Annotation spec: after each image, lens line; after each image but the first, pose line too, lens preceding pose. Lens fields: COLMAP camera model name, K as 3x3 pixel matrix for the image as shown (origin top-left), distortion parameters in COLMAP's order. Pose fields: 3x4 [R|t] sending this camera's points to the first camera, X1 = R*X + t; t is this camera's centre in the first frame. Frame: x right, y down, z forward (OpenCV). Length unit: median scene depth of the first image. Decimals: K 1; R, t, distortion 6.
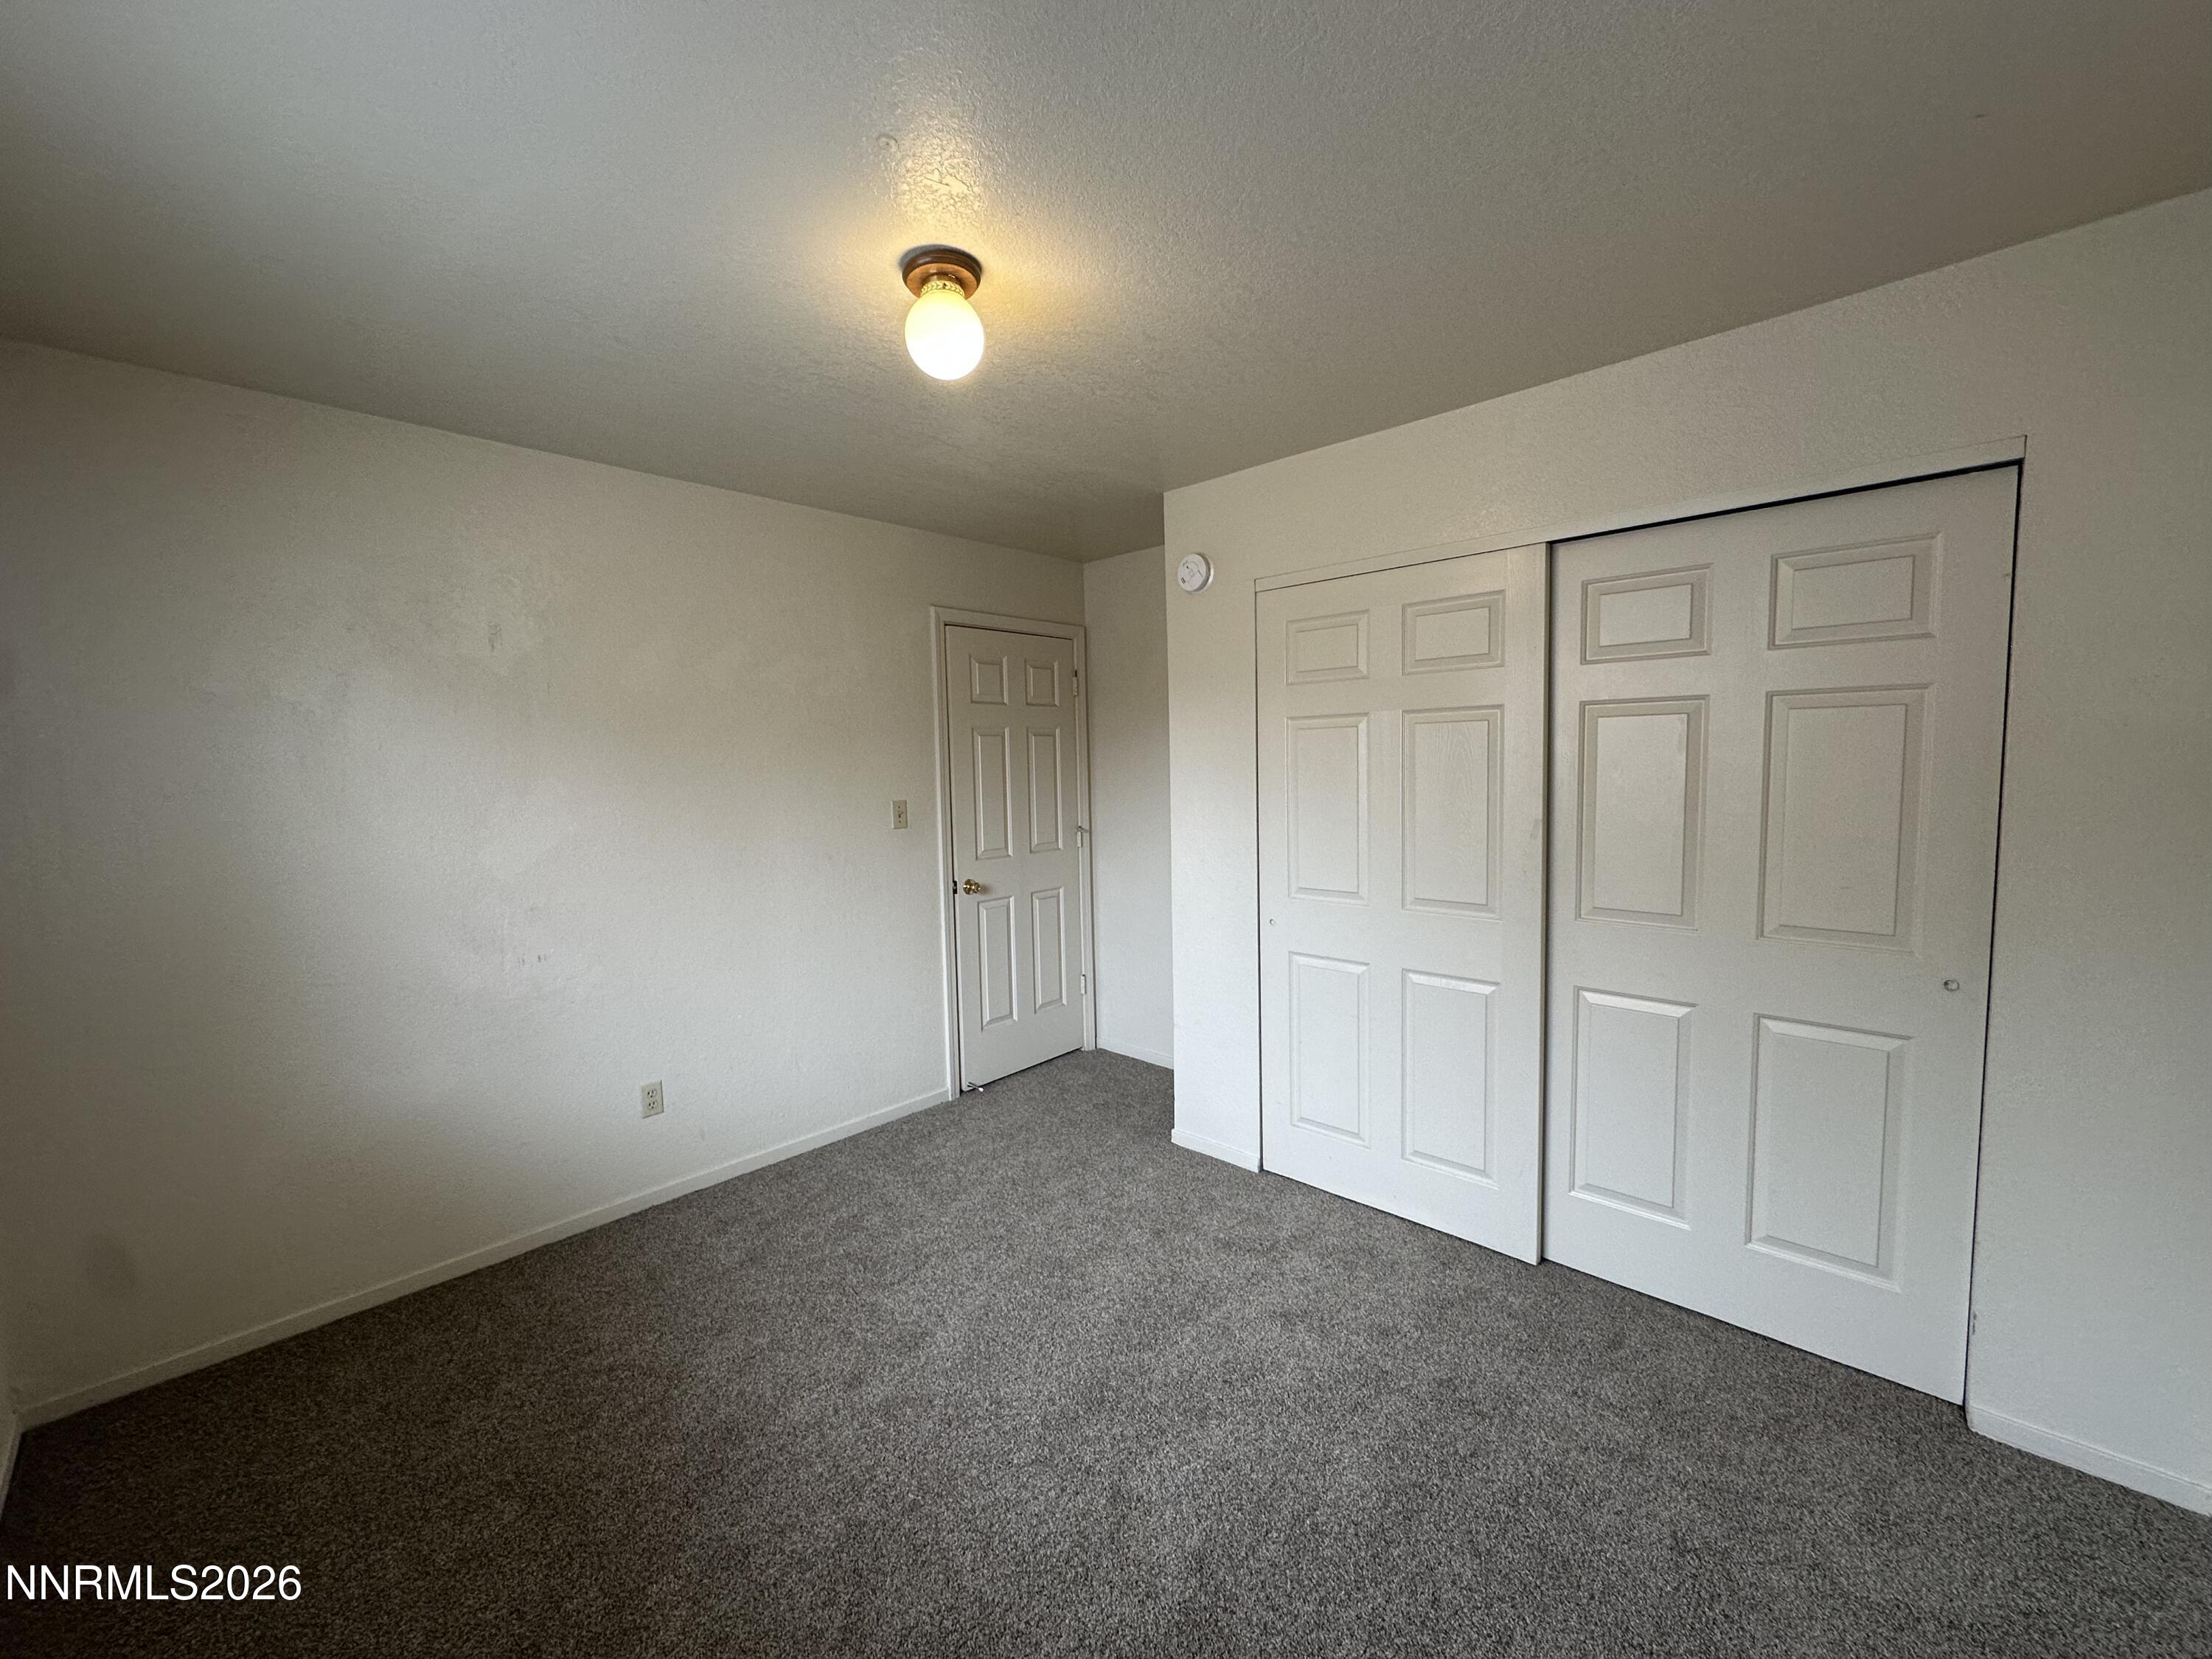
lens RADIAL K [[884.9, 0, 1114.6], [0, 884.9, 829.0], [0, 0, 1]] dist [-0.002017, 0.000234]
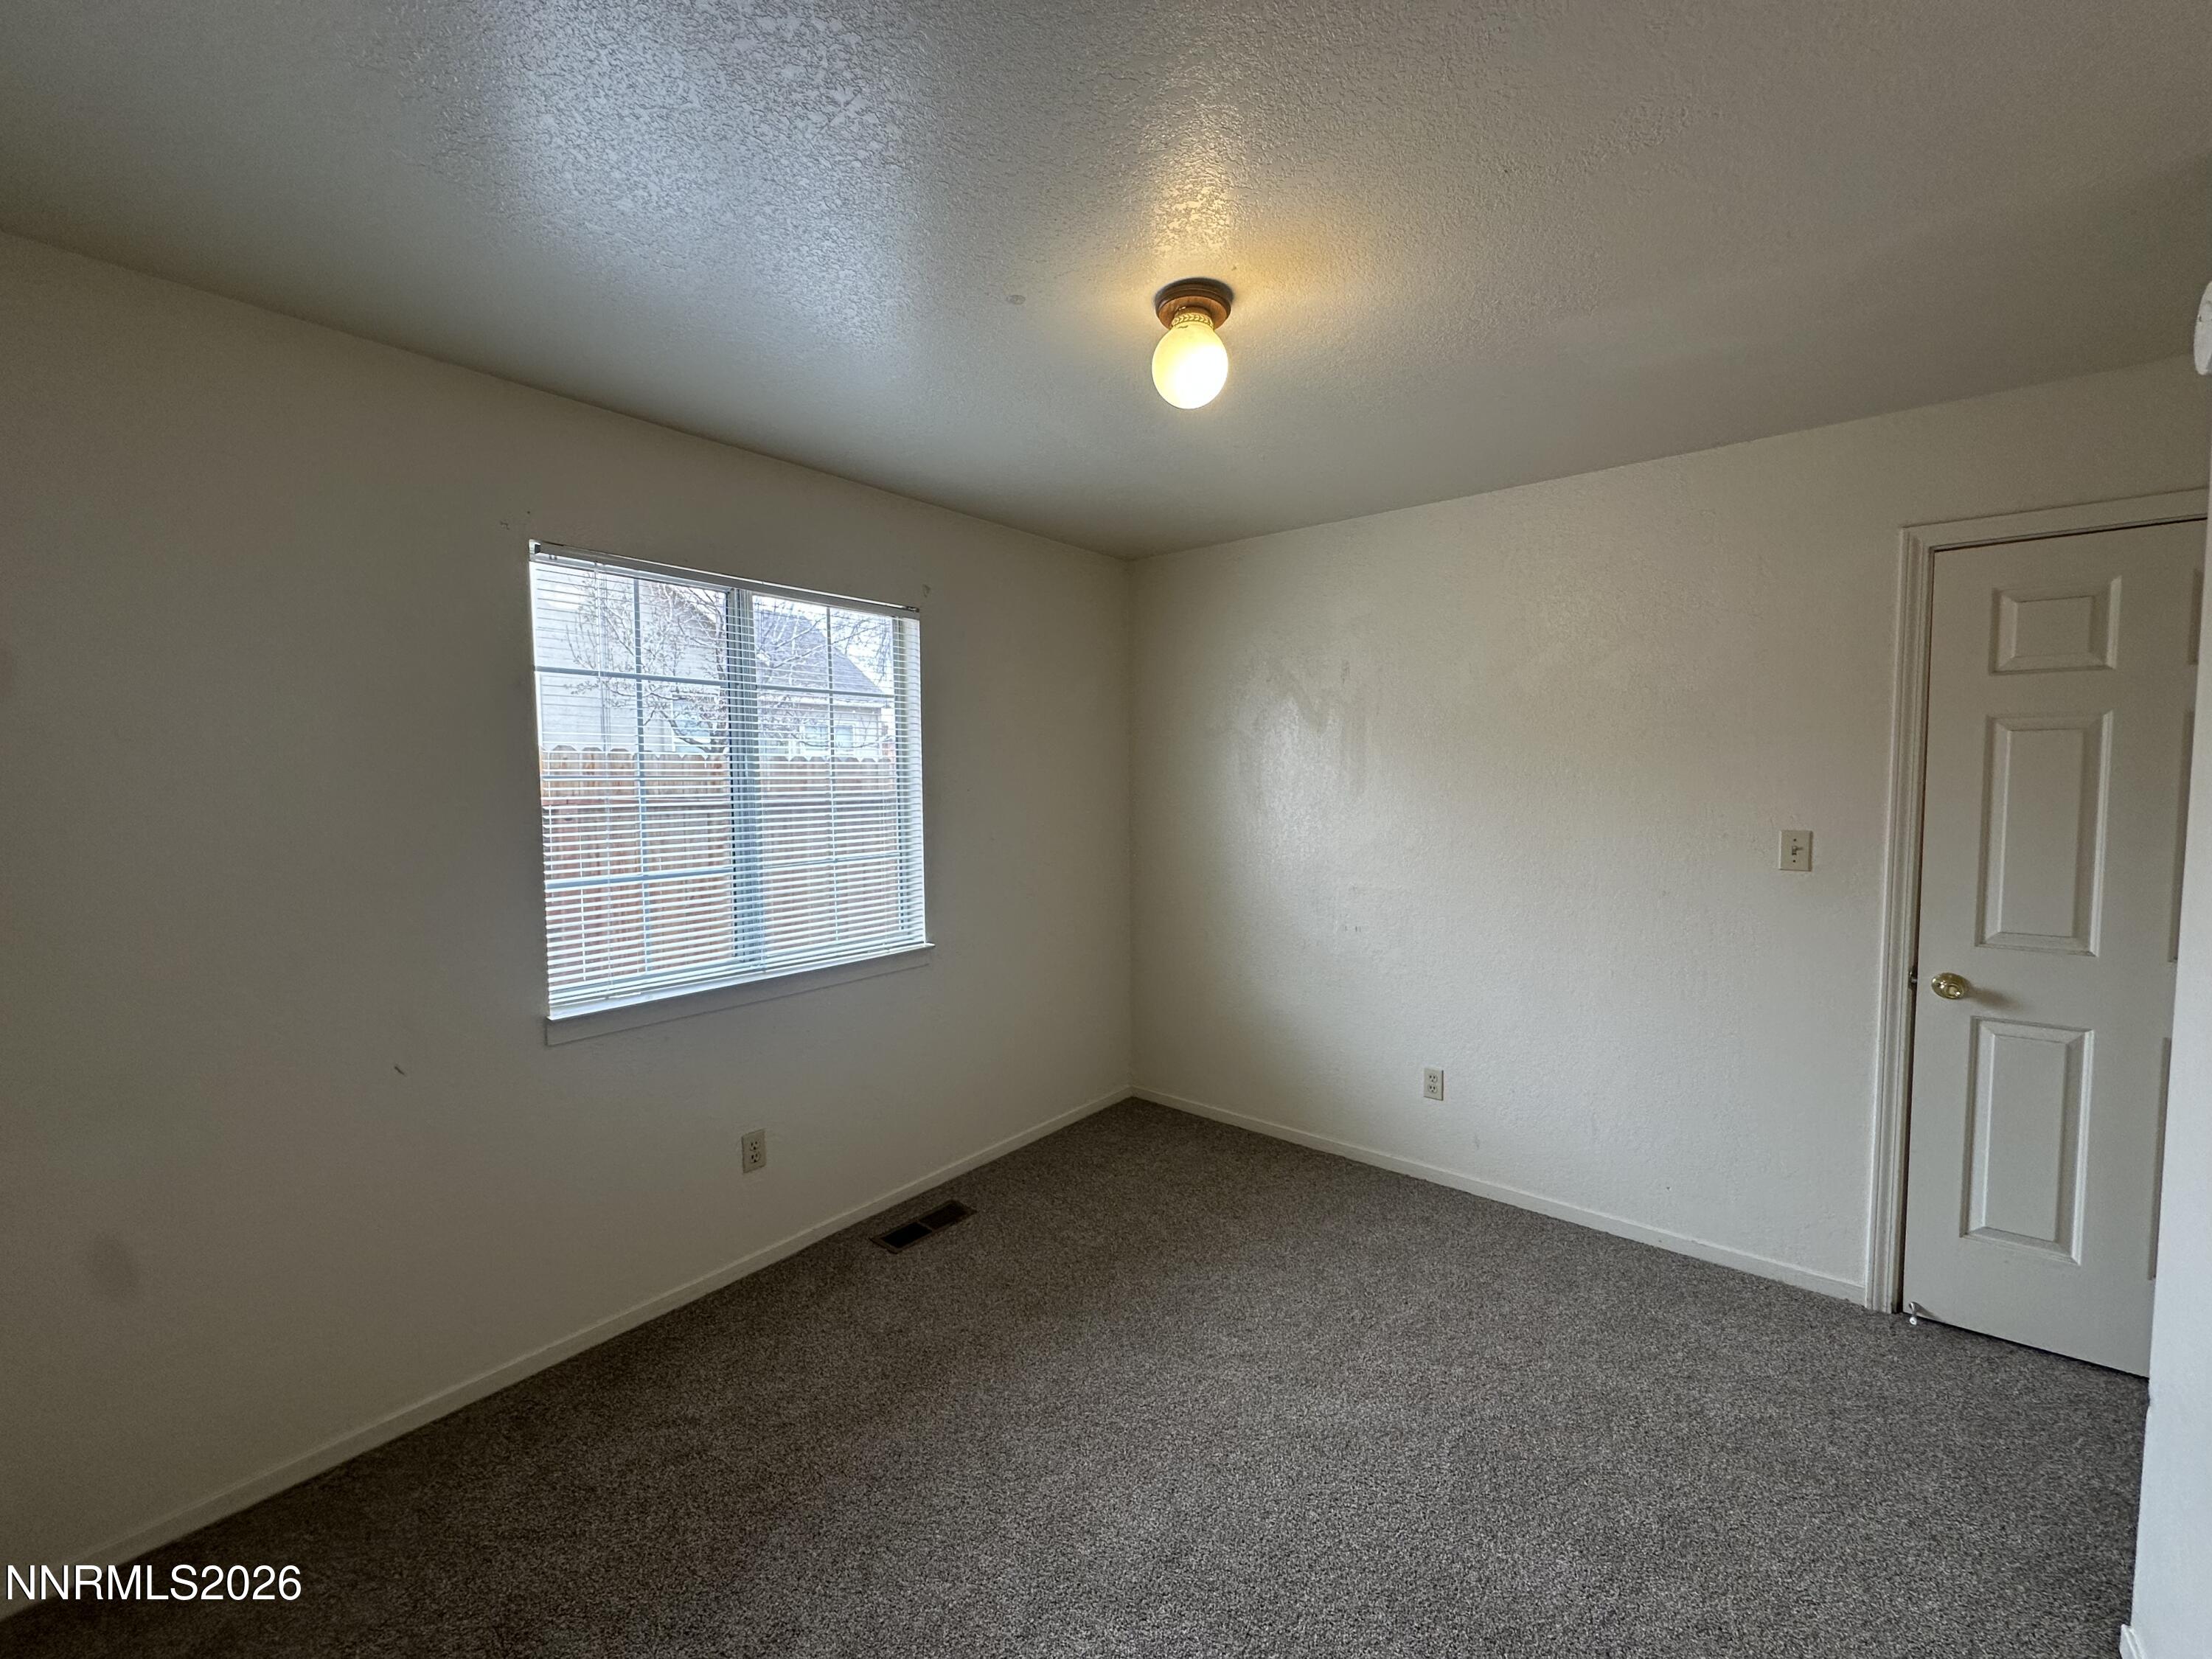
lens RADIAL K [[884.9, 0, 1119.4], [0, 884.9, 820.9], [0, 0, 1]] dist [-0.002017, 0.000234]
pose [[0.074002, 0.074126, -0.994499, 0.403105], [-0.075444, 0.994792, 0.068534, -0.046936], [0.994400, 0.069957, 0.079209, 0.416126]]
